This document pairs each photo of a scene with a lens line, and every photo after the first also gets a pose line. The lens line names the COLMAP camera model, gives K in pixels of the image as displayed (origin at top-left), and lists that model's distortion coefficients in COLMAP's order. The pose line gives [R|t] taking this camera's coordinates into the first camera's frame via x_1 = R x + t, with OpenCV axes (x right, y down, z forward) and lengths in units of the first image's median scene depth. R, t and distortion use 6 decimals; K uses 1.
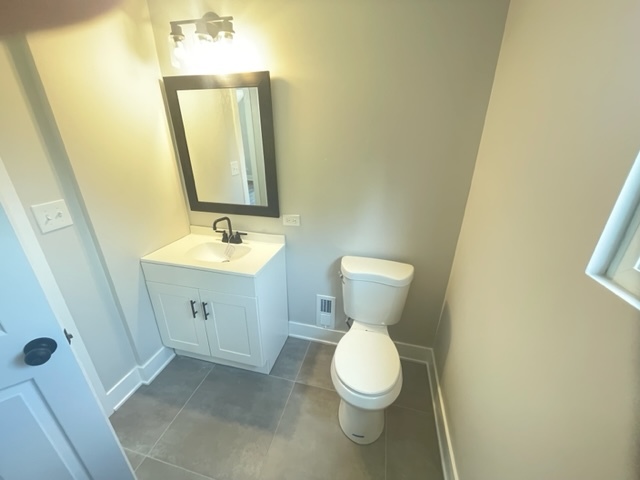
lens RADIAL K [[257.2, 0, 320.0], [0, 257.2, 240.0], [0, 0, 1]] dist [-0.001894, -0.000493]
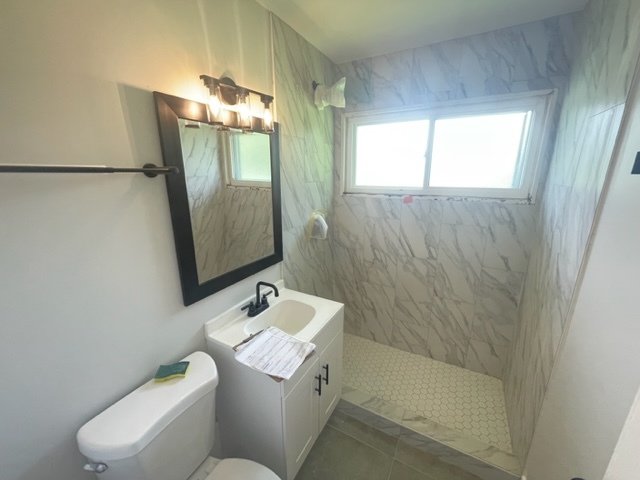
lens RADIAL K [[257.2, 0, 320.0], [0, 257.2, 240.0], [0, 0, 1]] dist [-0.001894, -0.000493]
pose [[0.258529, -0.244887, 0.934448, -1.003198], [0.368684, 0.919123, 0.138869, -0.239619], [-0.892880, 0.308614, 0.327906, 0.511756]]
